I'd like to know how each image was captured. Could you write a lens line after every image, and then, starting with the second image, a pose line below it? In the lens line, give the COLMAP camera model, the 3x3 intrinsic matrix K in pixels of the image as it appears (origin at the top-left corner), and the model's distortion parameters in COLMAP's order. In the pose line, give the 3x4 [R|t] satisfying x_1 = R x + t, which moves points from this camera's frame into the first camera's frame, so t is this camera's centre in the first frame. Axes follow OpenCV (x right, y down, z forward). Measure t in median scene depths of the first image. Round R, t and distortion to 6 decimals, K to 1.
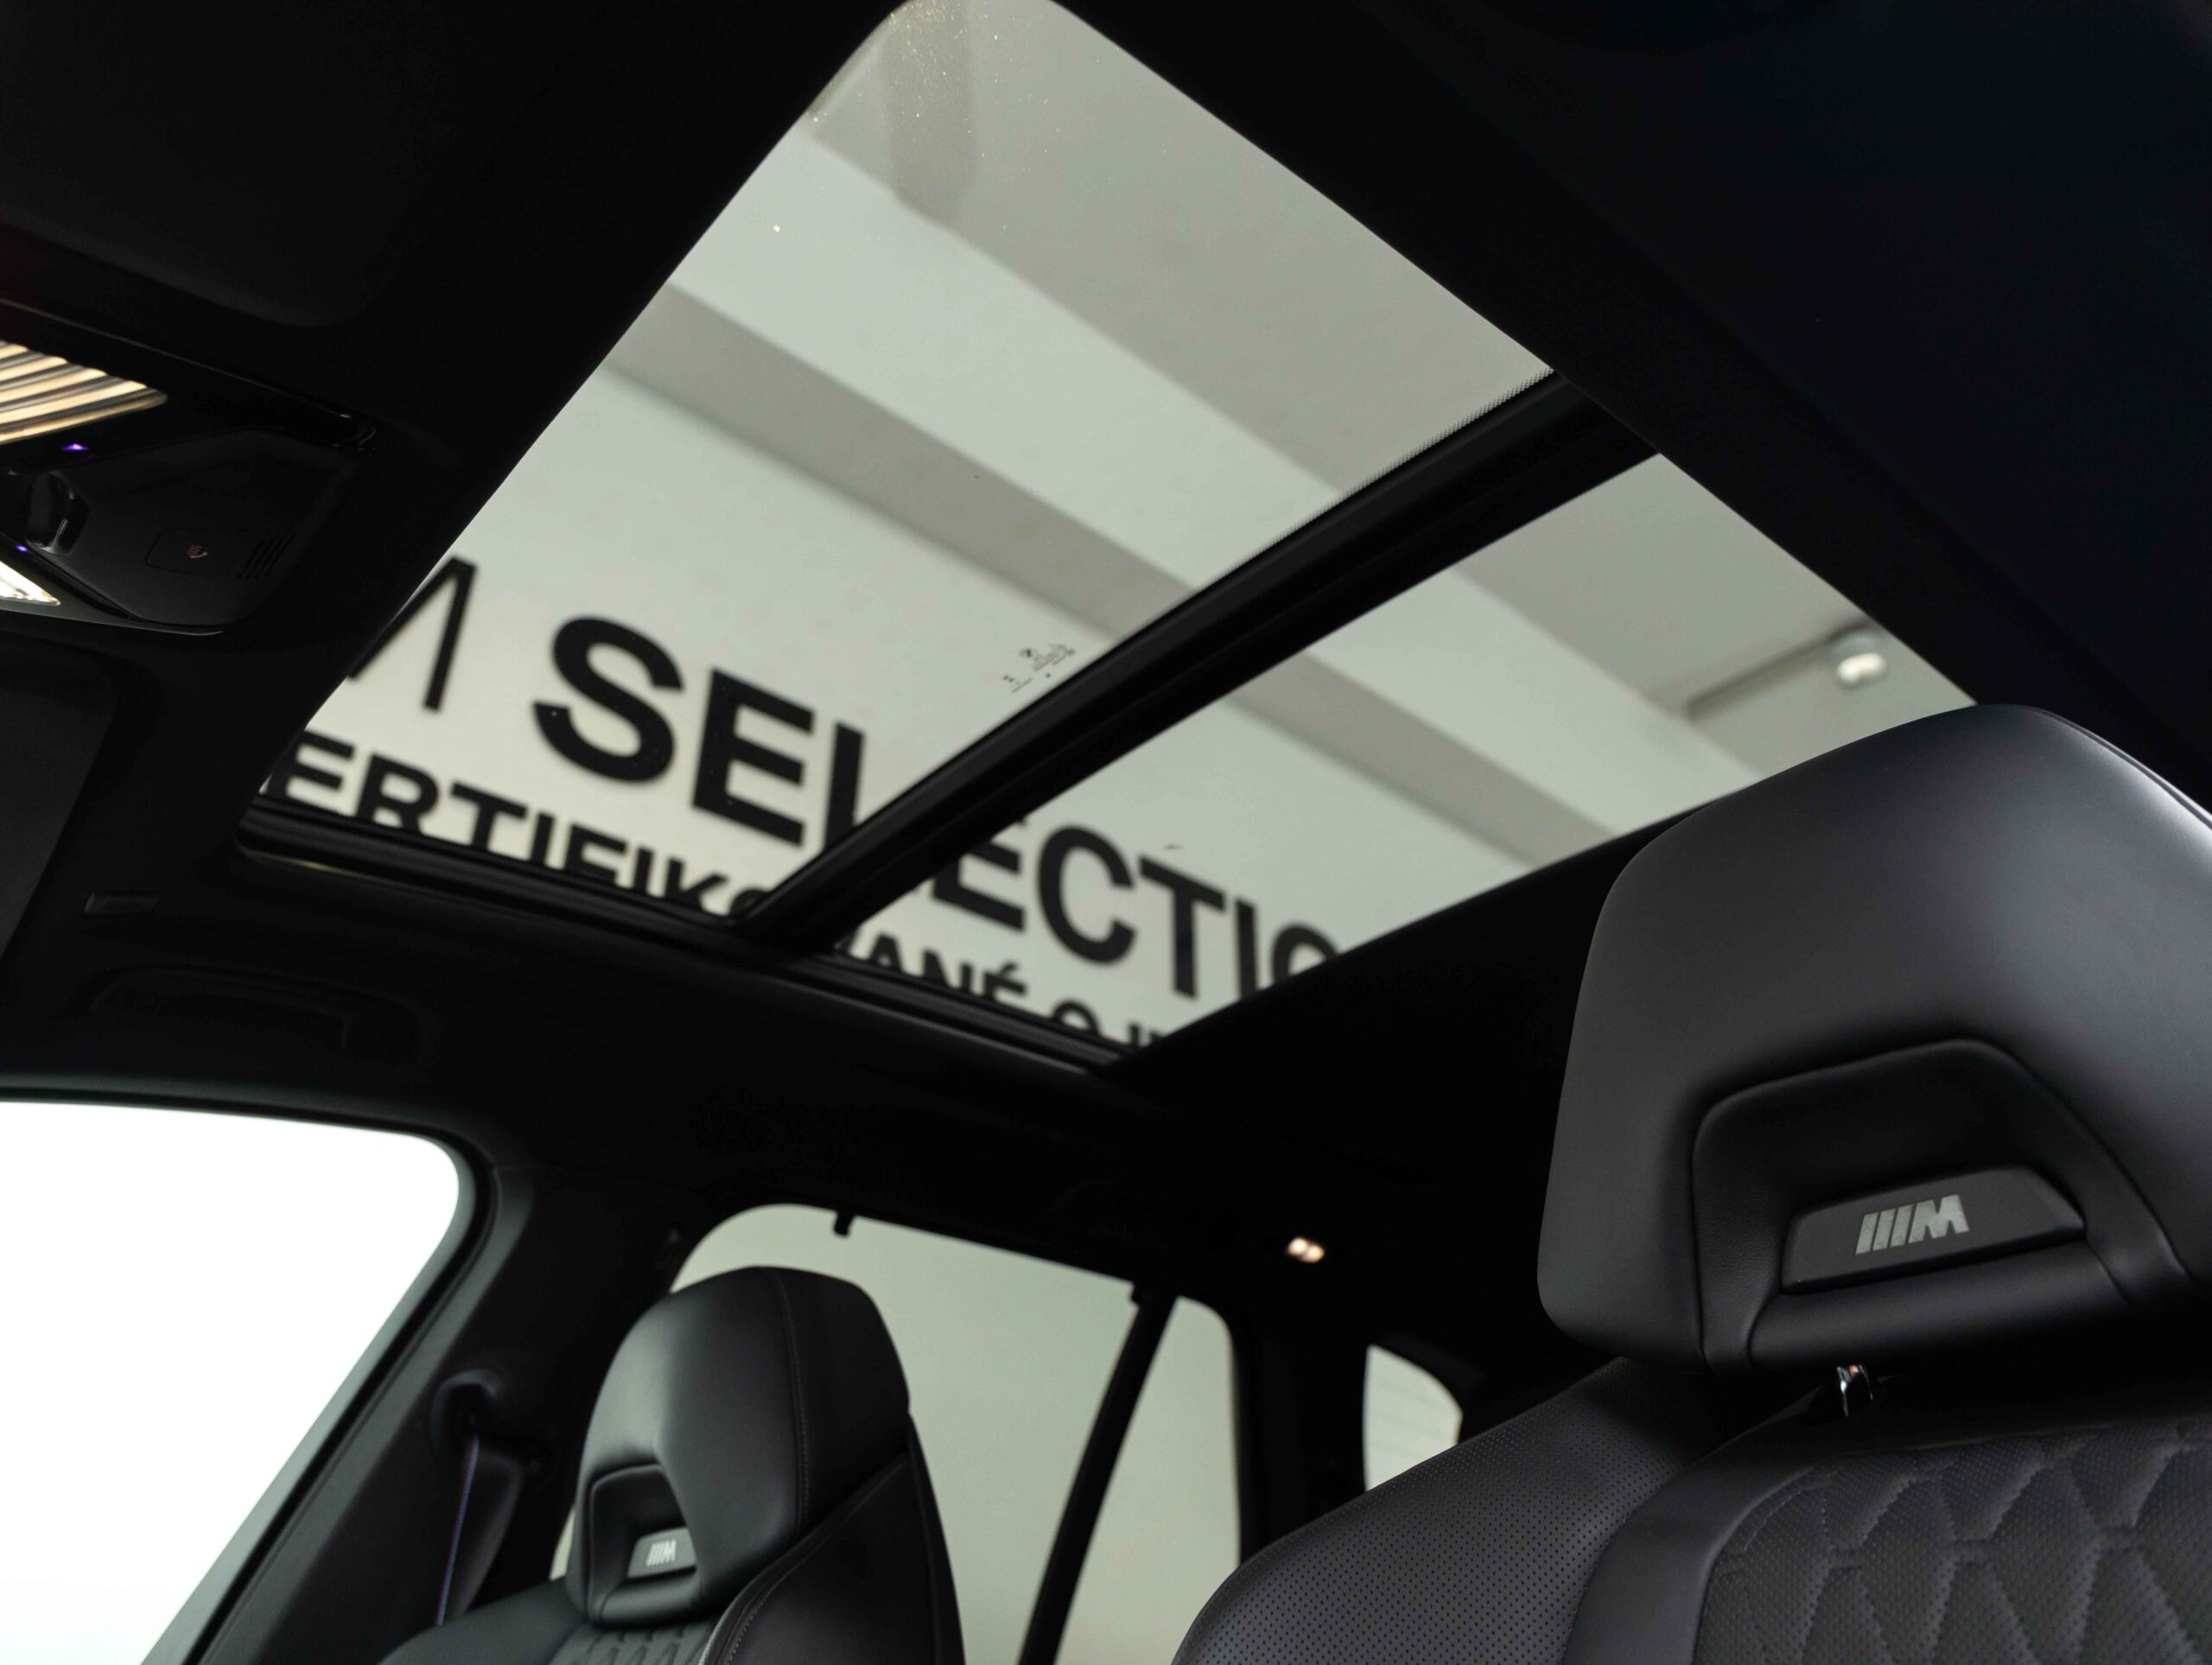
lens RADIAL K [[1628.0, 0, 1106.0], [0, 1628.0, 832.5], [0, 0, 1]] dist [0.037146, -0.000029]
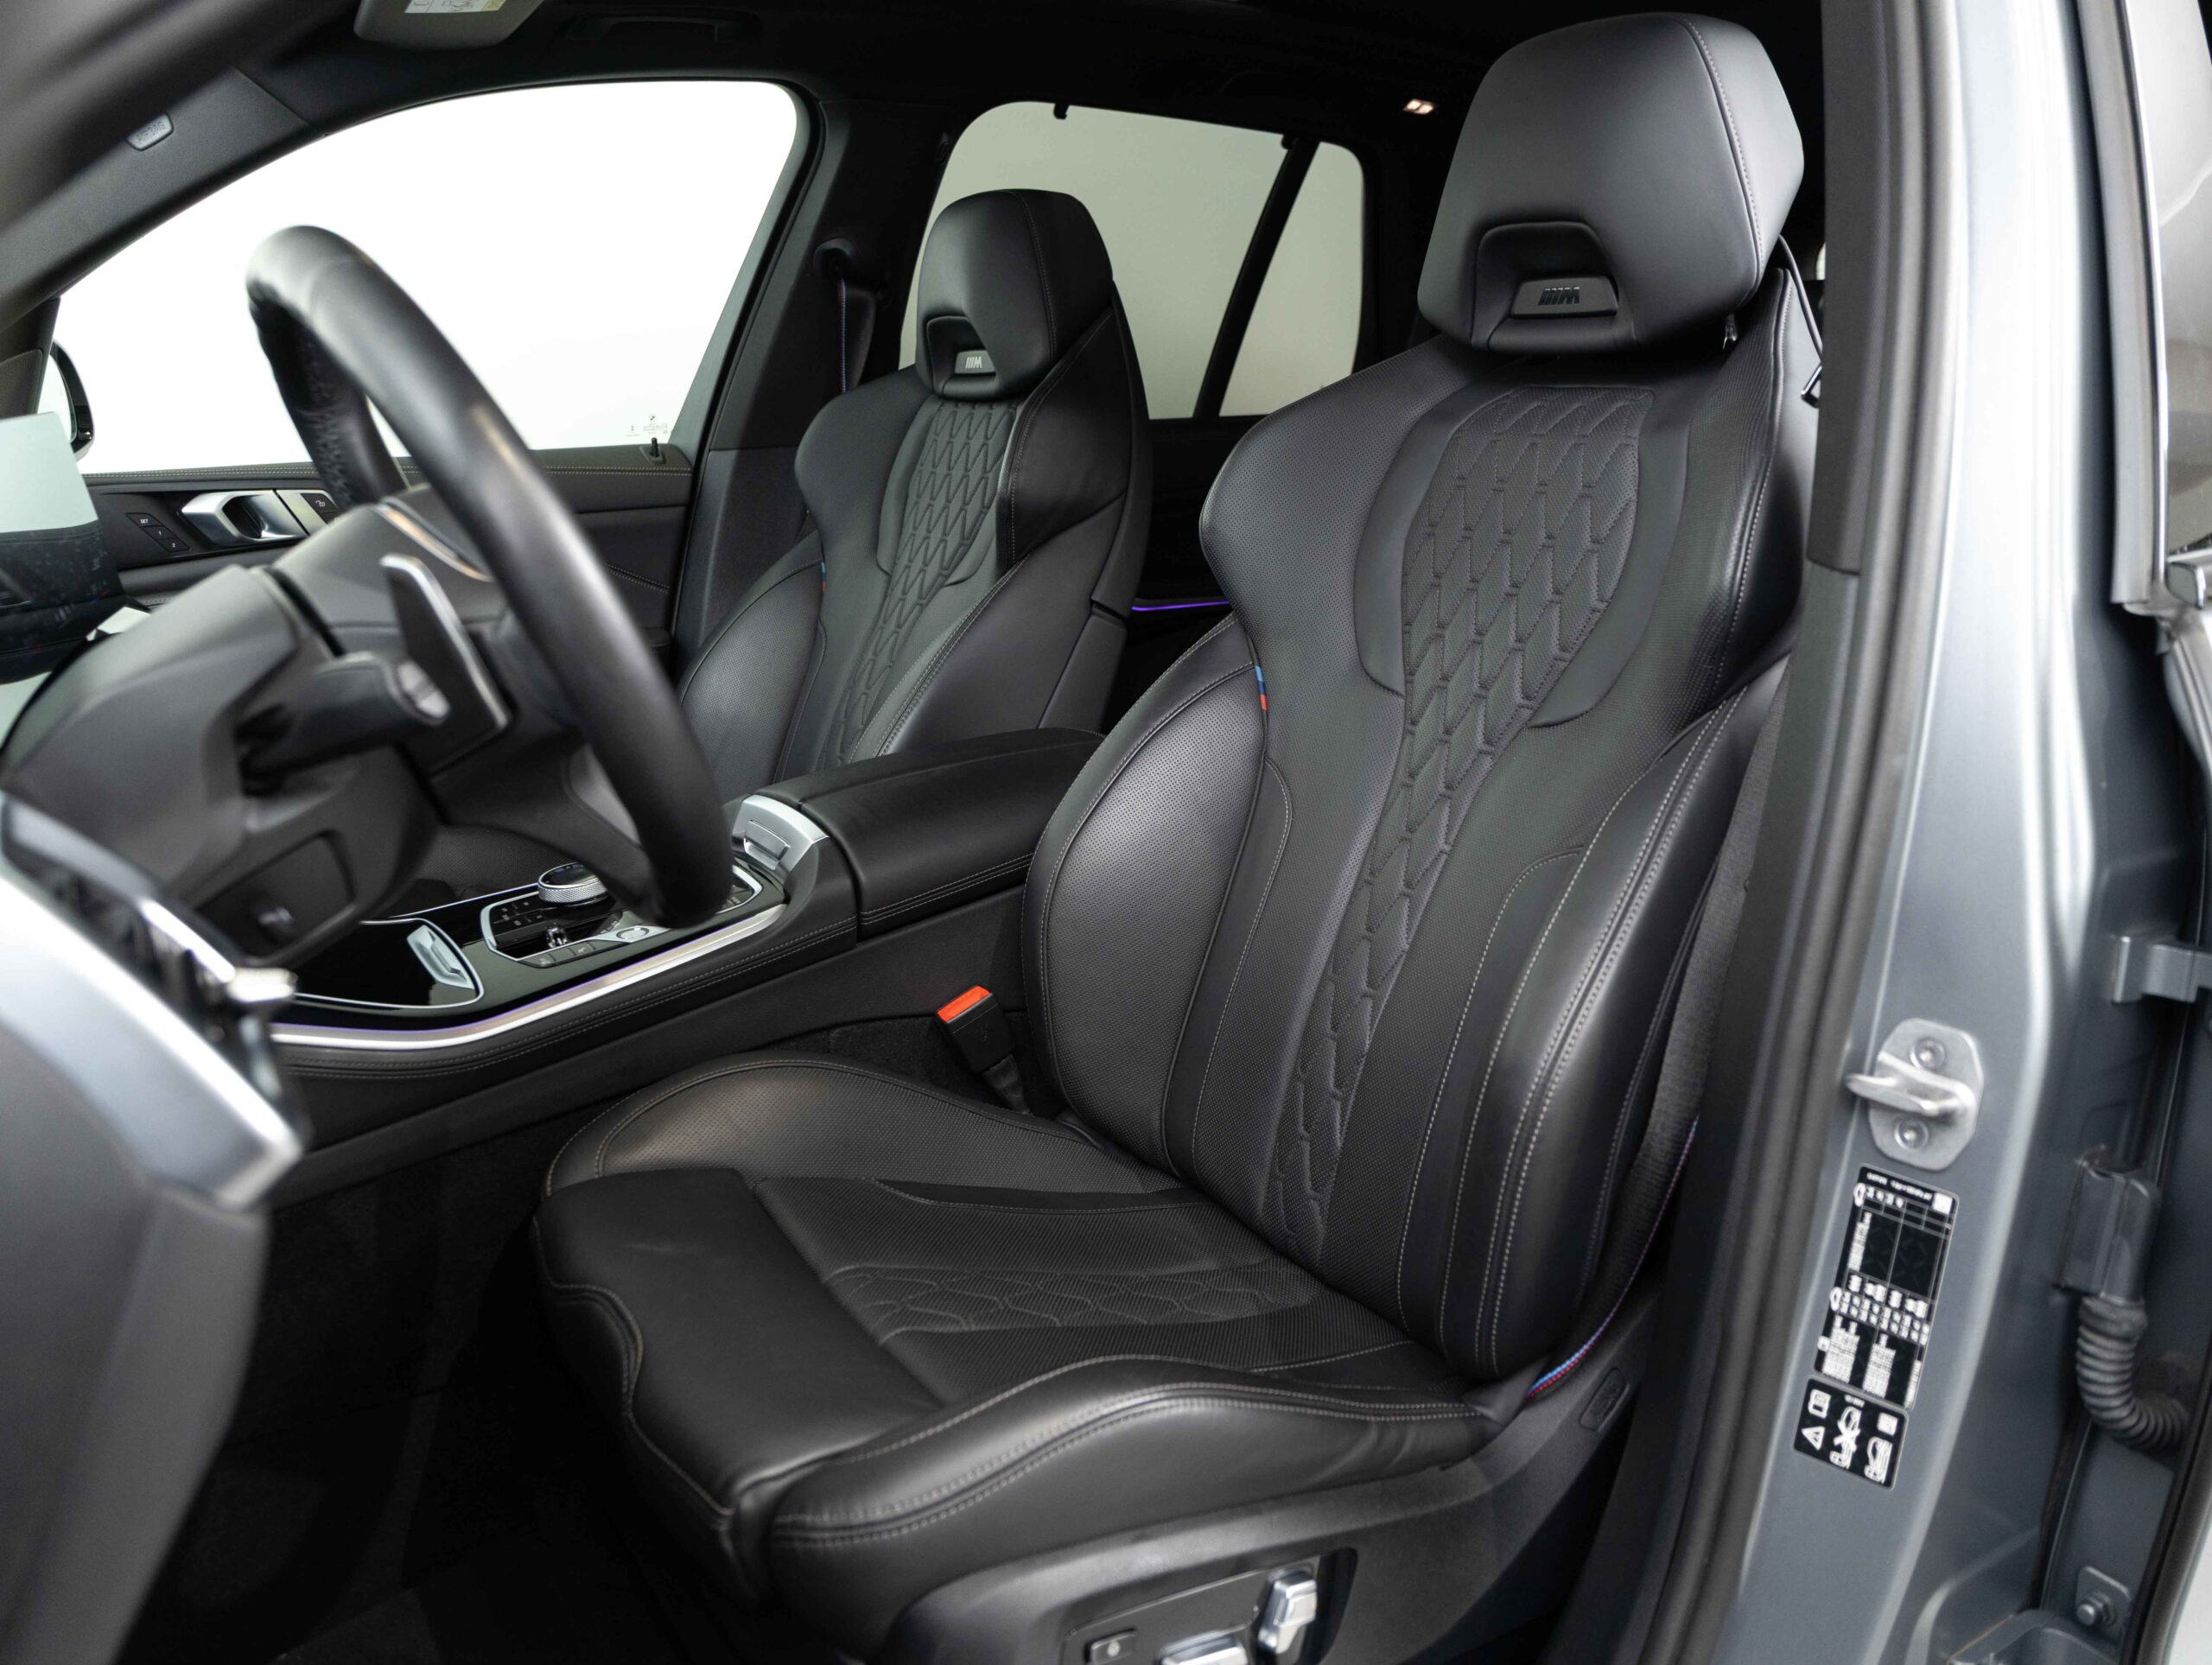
lens RADIAL K [[1638.8, 0, 1106.0], [0, 1638.8, 832.5], [0, 0, 1]] dist [-0.029681, 0.000412]
pose [[0.991548, 0.040794, -0.123159, 0.092511], [0.056885, 0.716471, 0.695294, -0.370618], [0.116603, -0.696423, 0.708095, -0.509070]]
